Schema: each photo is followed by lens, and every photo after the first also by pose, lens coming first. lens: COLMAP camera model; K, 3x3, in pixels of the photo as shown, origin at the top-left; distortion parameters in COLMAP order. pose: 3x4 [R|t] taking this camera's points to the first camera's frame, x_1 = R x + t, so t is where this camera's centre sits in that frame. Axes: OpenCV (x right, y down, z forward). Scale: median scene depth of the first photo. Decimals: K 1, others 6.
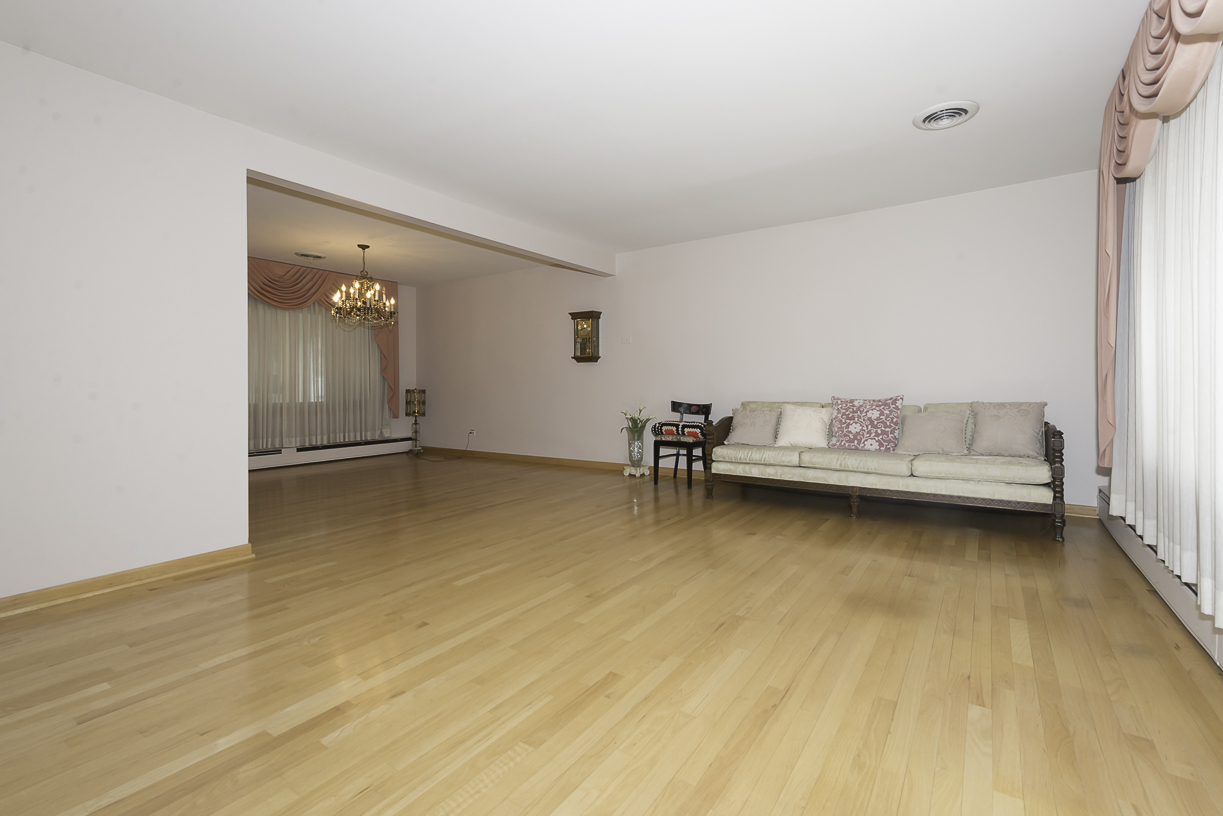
lens RADIAL K [[525.8, 0, 611.0], [0, 525.8, 396.2], [0, 0, 1]] dist [-0.001338, -0.000045]
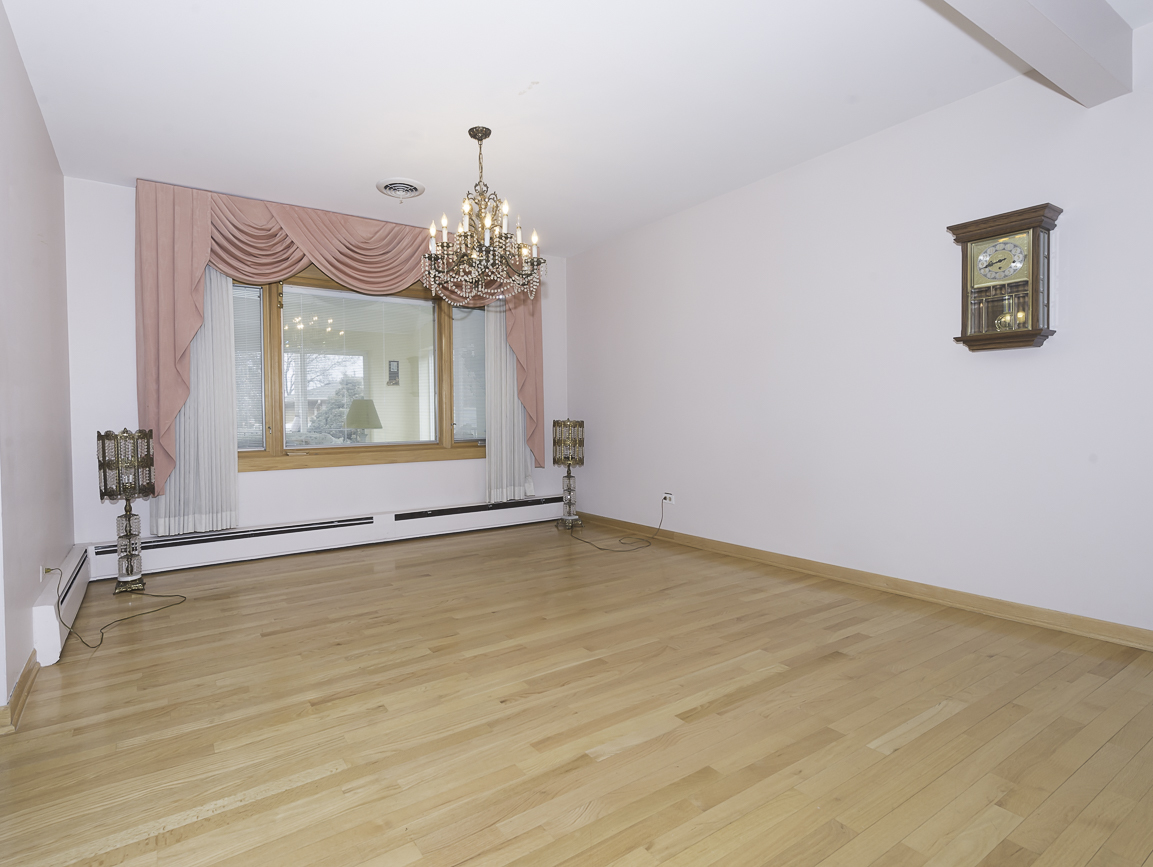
lens RADIAL K [[619.4, 0, 574.6], [0, 619.4, 430.9], [0, 0, 1]] dist [0.000911, 0.000118]
pose [[0.947894, -0.002496, -0.318576, -0.135017], [0.005020, 0.999962, 0.007103, -0.006526], [0.318546, -0.008332, 0.947871, 0.317134]]
